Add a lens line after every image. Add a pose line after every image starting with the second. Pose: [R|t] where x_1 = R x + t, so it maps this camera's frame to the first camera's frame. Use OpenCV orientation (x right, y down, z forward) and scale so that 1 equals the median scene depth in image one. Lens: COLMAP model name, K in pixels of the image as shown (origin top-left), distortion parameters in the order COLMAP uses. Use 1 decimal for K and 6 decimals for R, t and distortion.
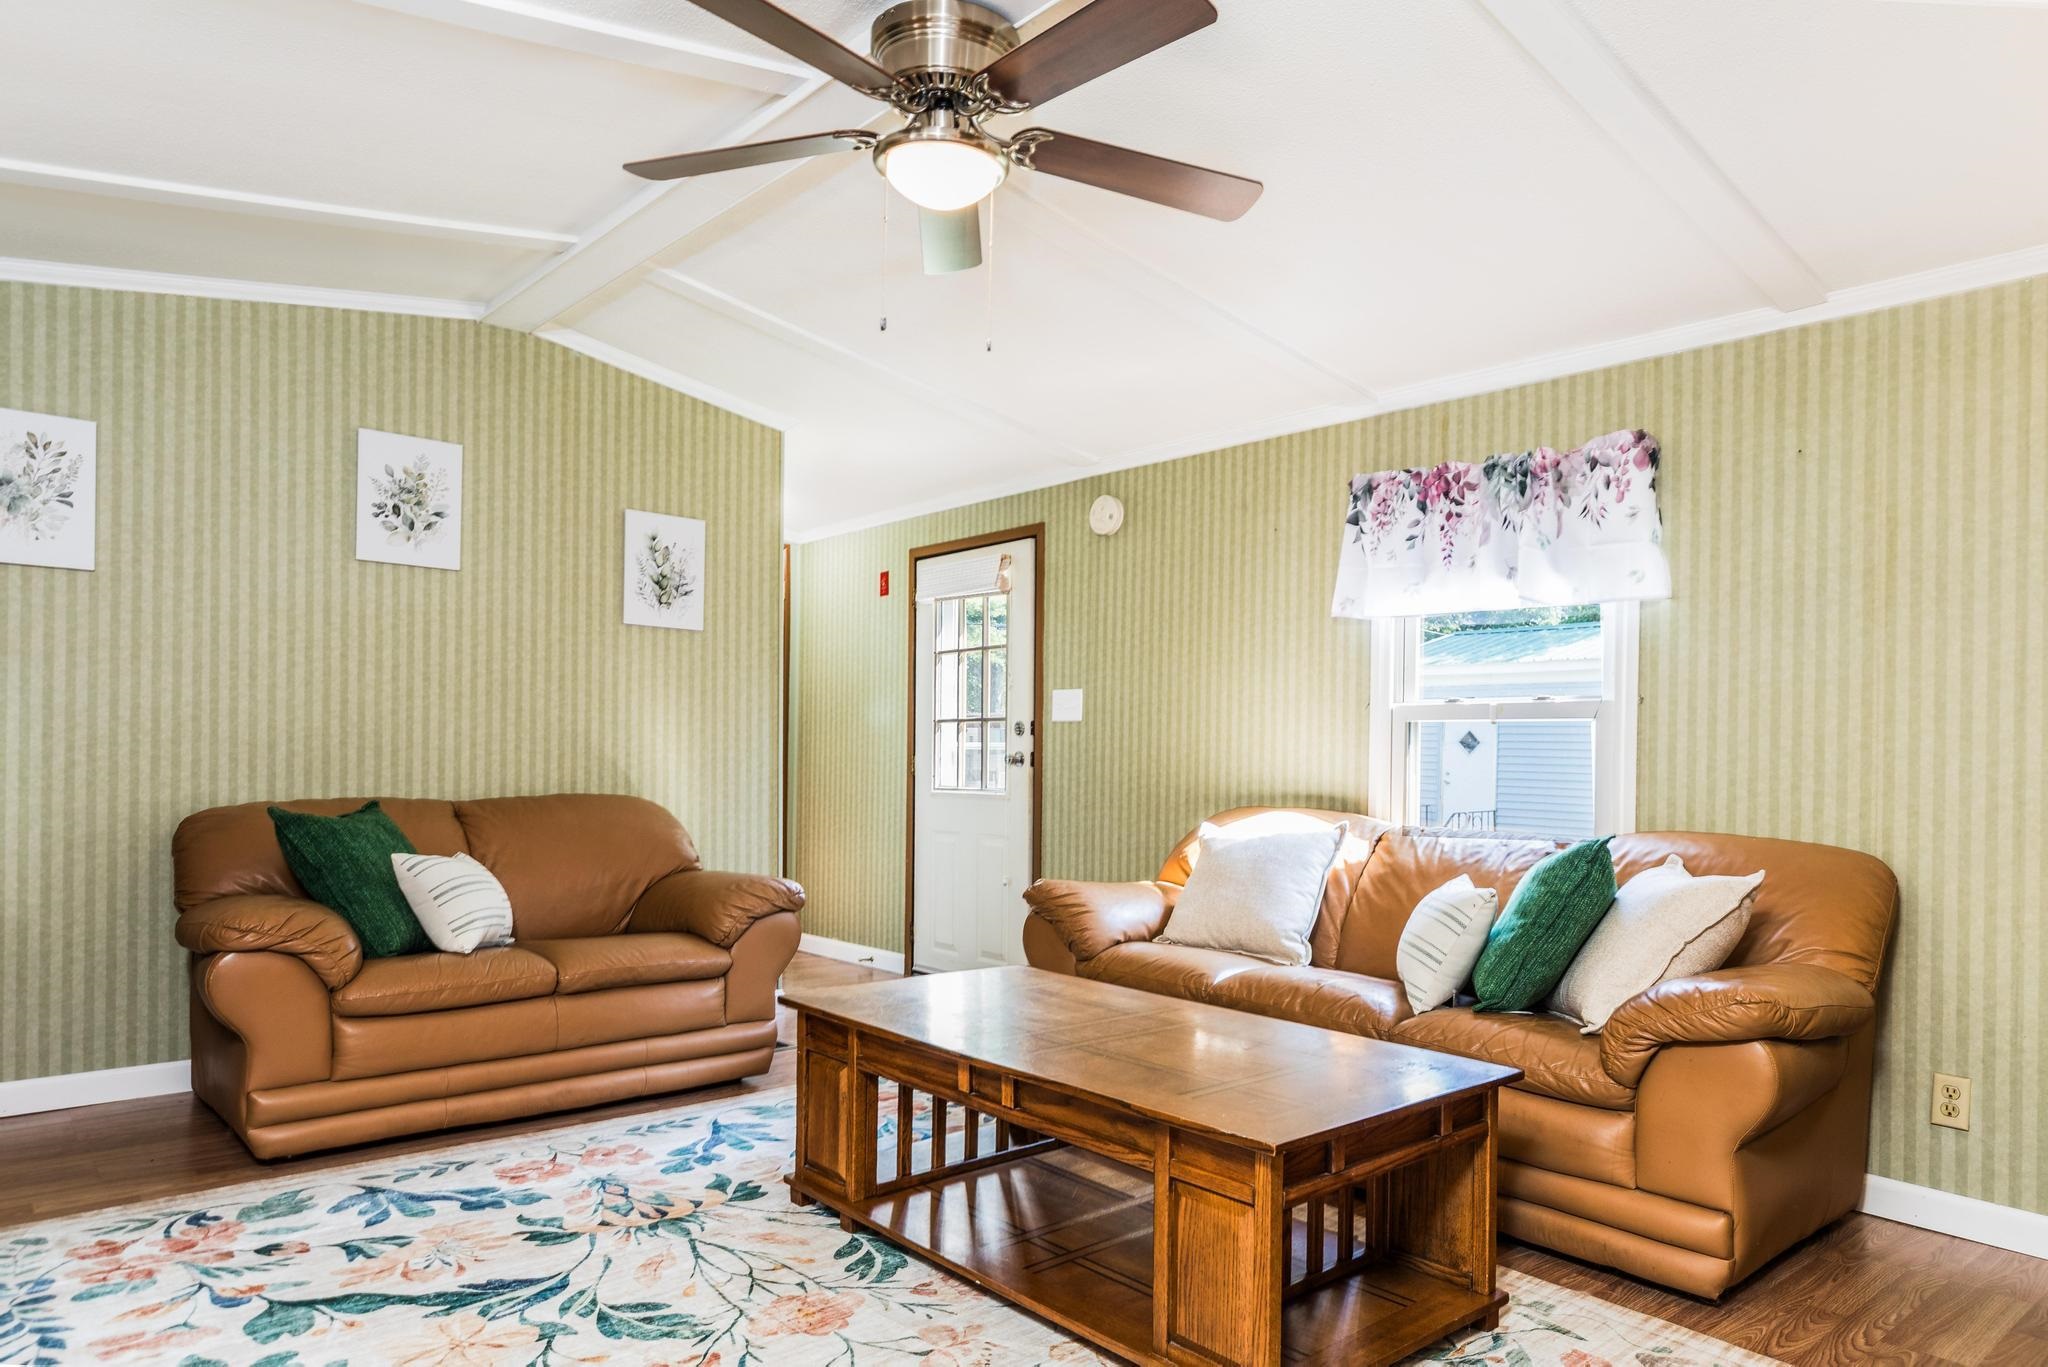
lens RADIAL K [[1274.8, 0, 1029.5], [0, 1274.8, 762.5], [0, 0, 1]] dist [0.005720, -0.001825]
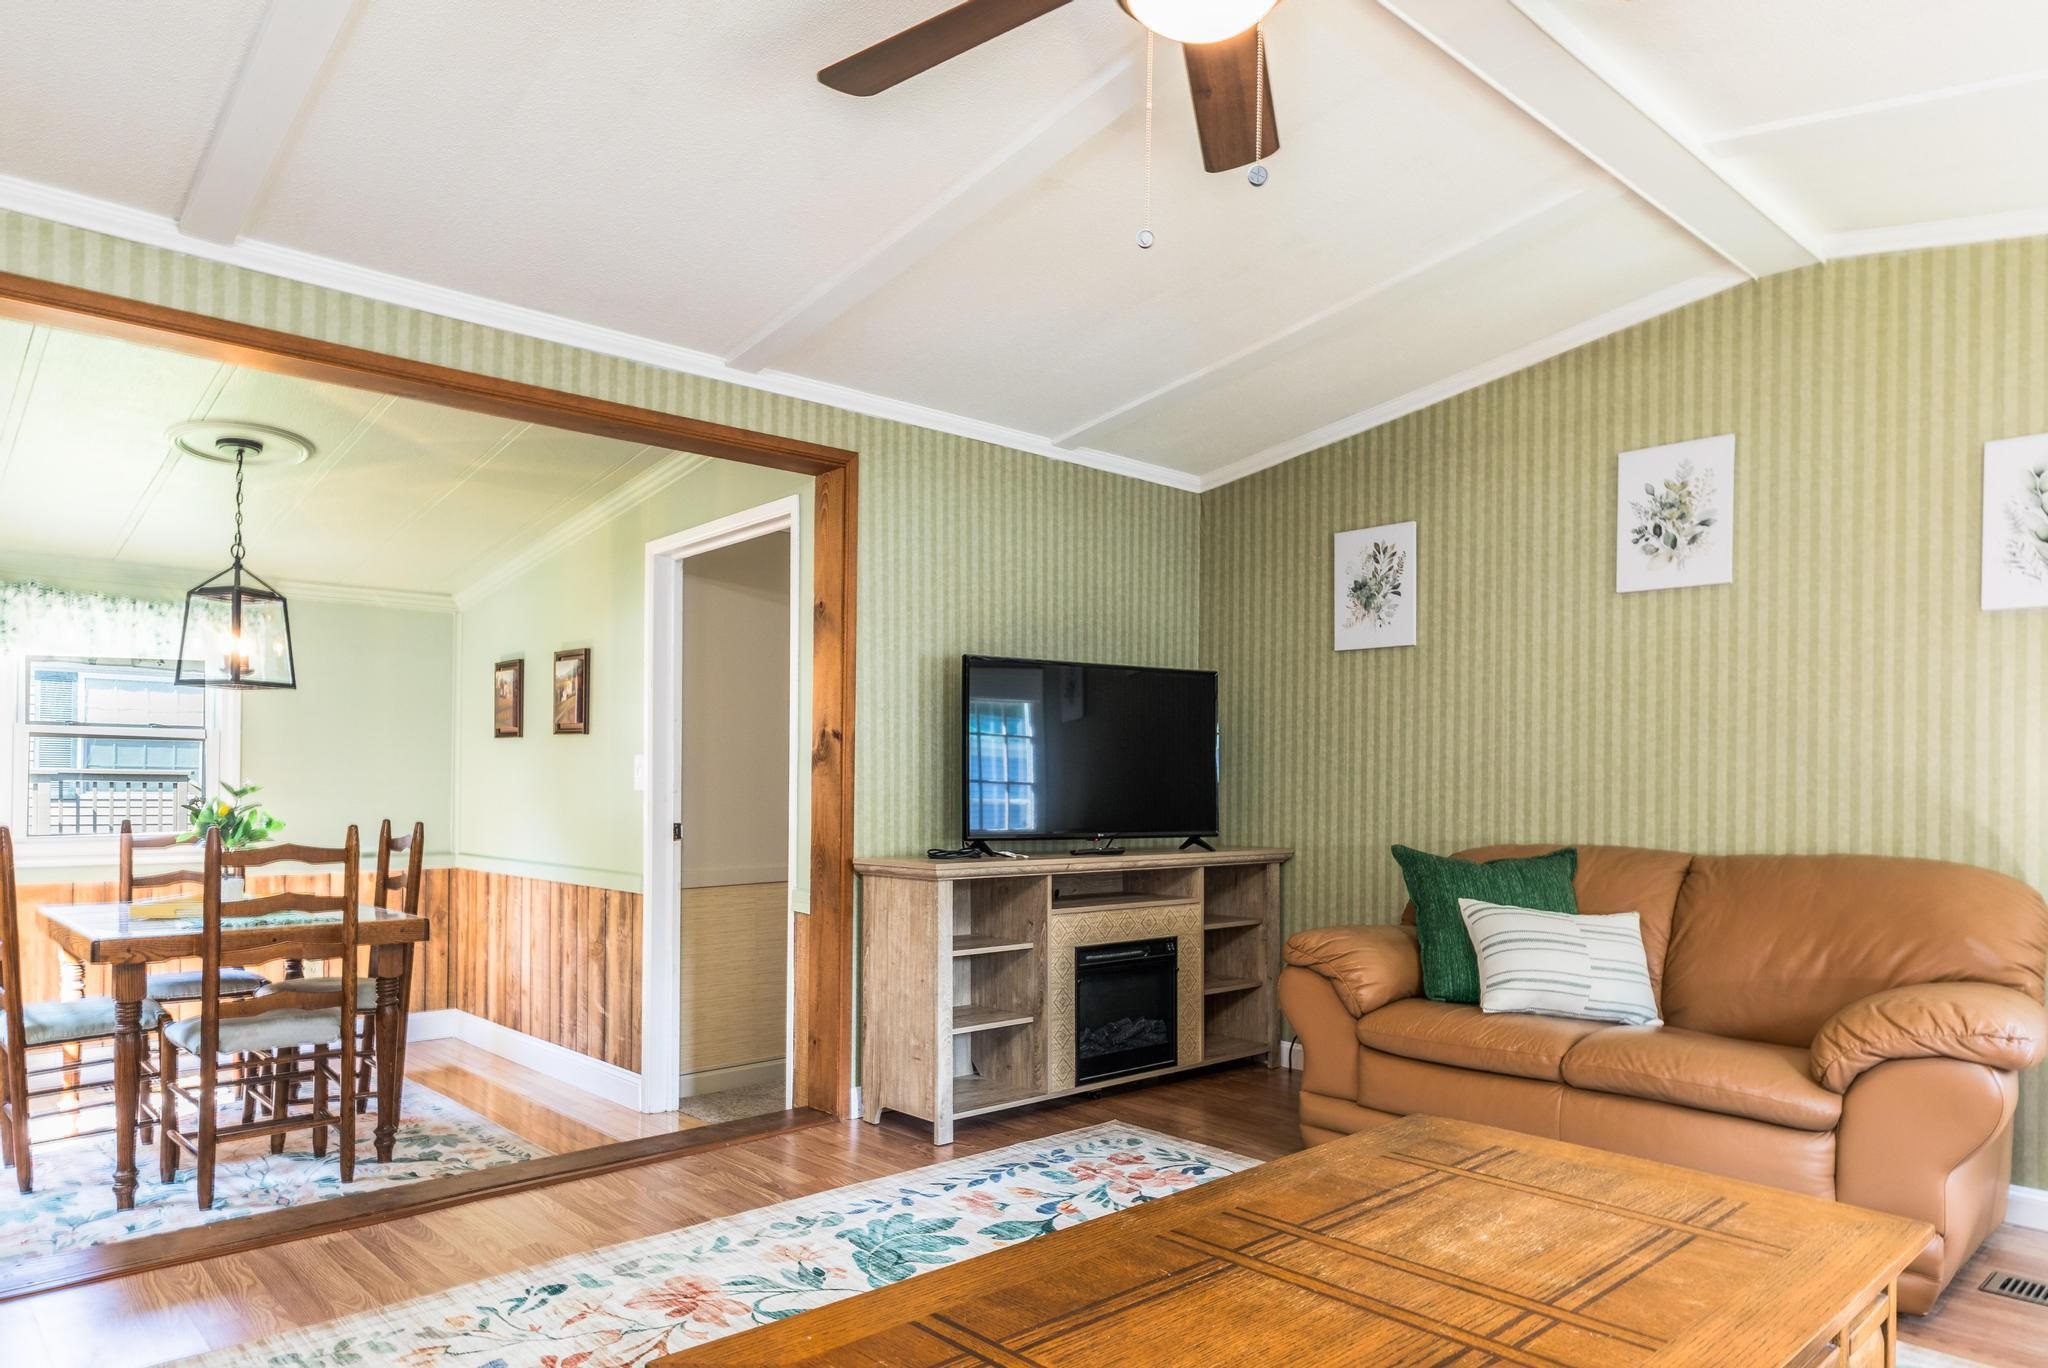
lens RADIAL K [[1291.3, 0, 1027.5], [0, 1291.3, 774.0], [0, 0, 1]] dist [0.007796, 0.002105]
pose [[0.026423, -0.021090, -0.999428, 0.416862], [-0.018074, 0.999604, -0.021571, 0.002715], [0.999487, 0.018633, 0.026031, 0.548797]]
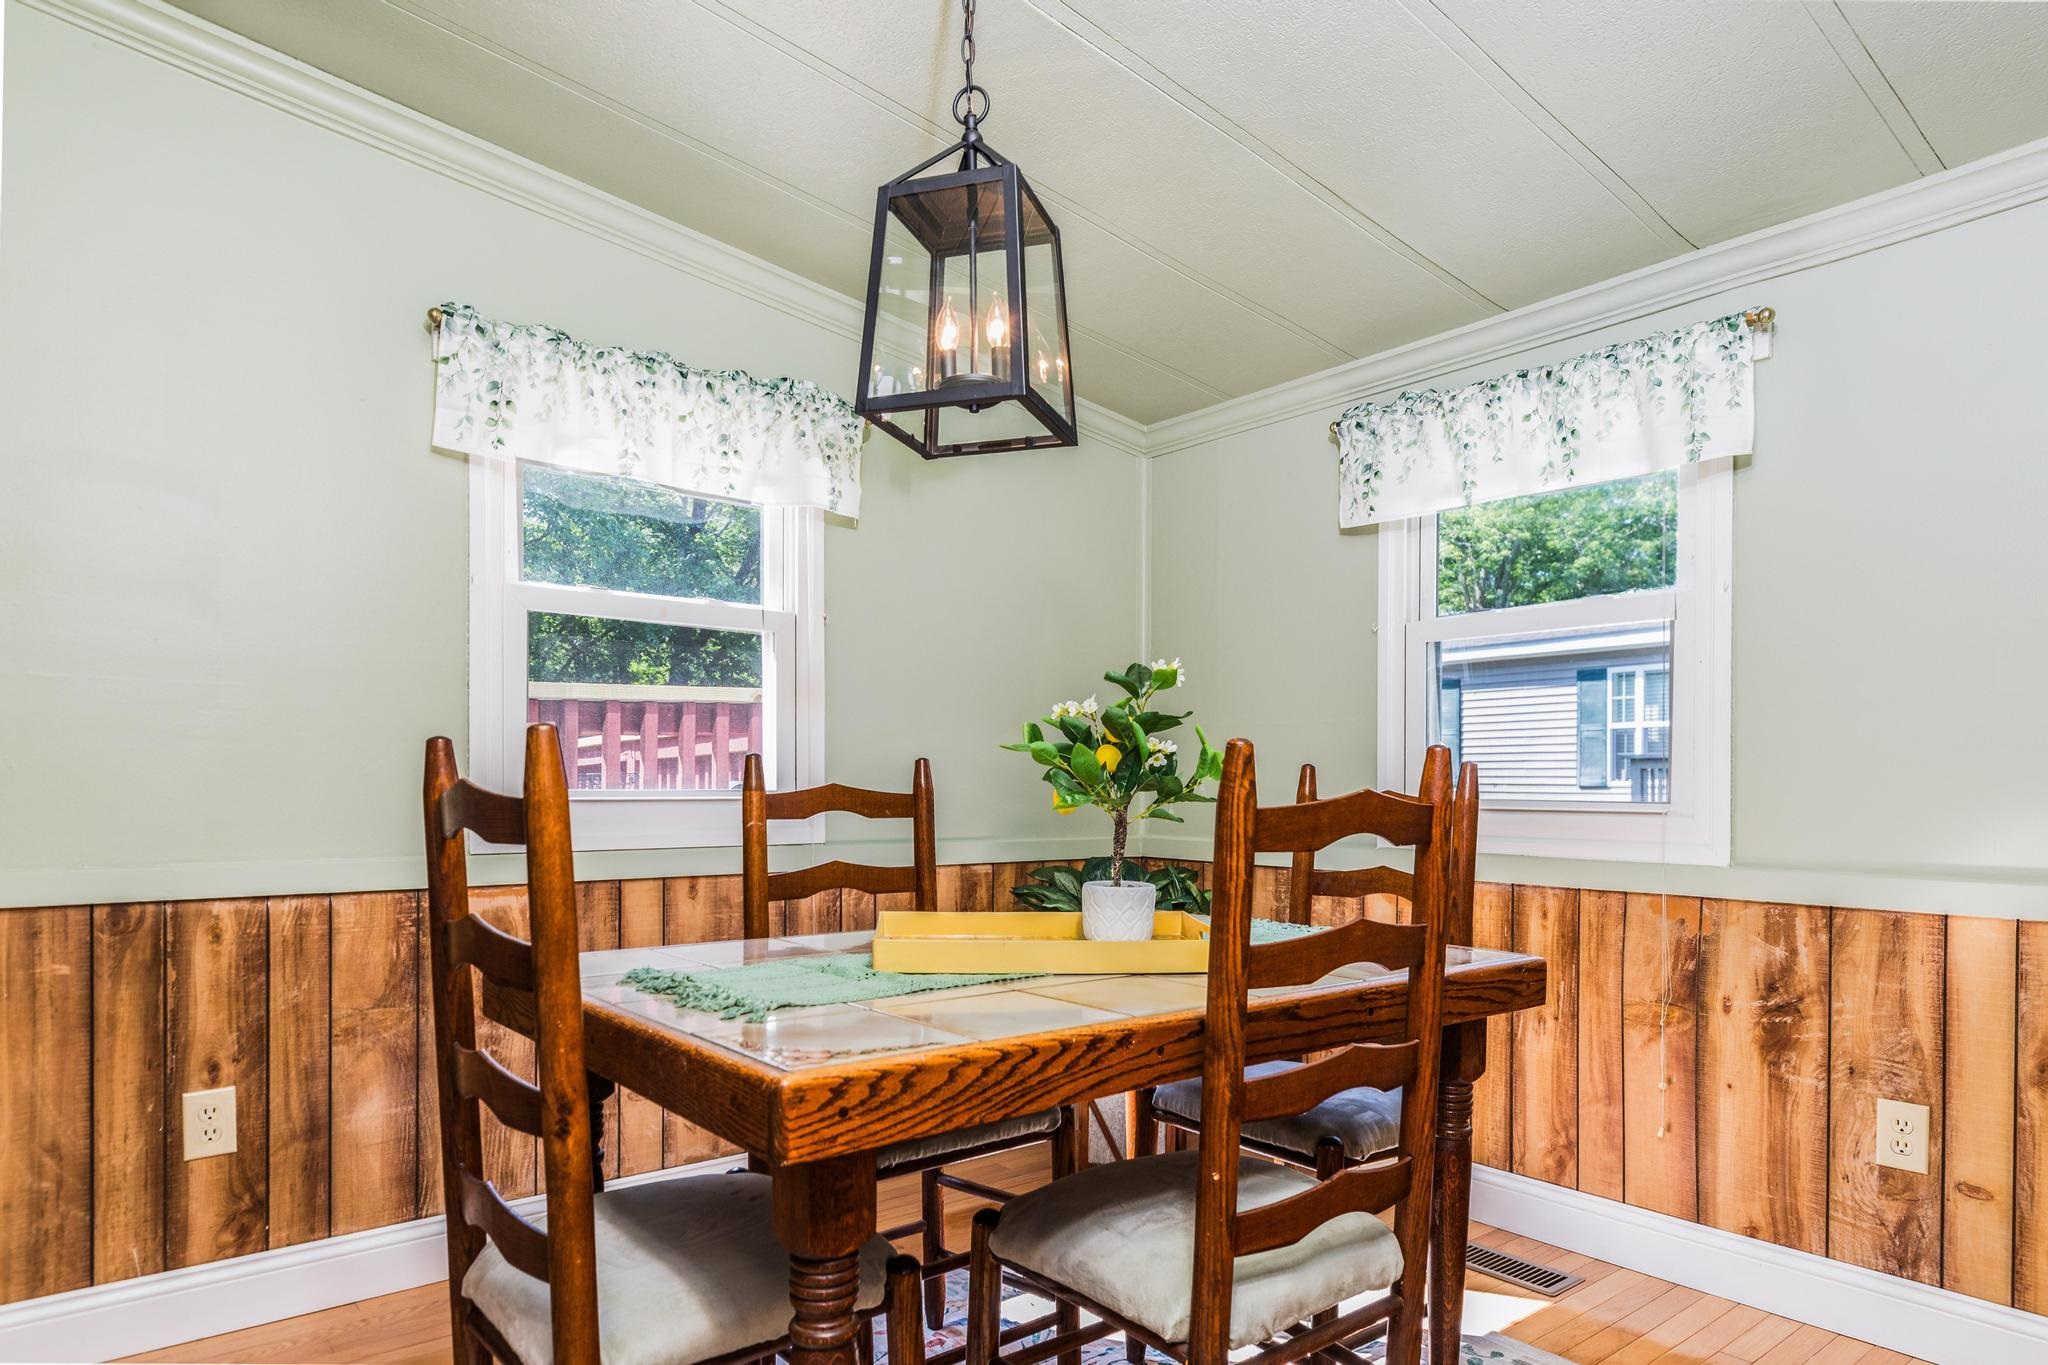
lens RADIAL K [[1223.9, 0, 1043.8], [0, 1223.9, 800.9], [0, 0, 1]] dist [0.006651, 0.004152]
pose [[-0.999370, -0.012075, 0.033362, -0.718638], [-0.011125, 0.999532, 0.028513, 0.037555], [-0.033691, 0.028124, -0.999037, 0.352989]]
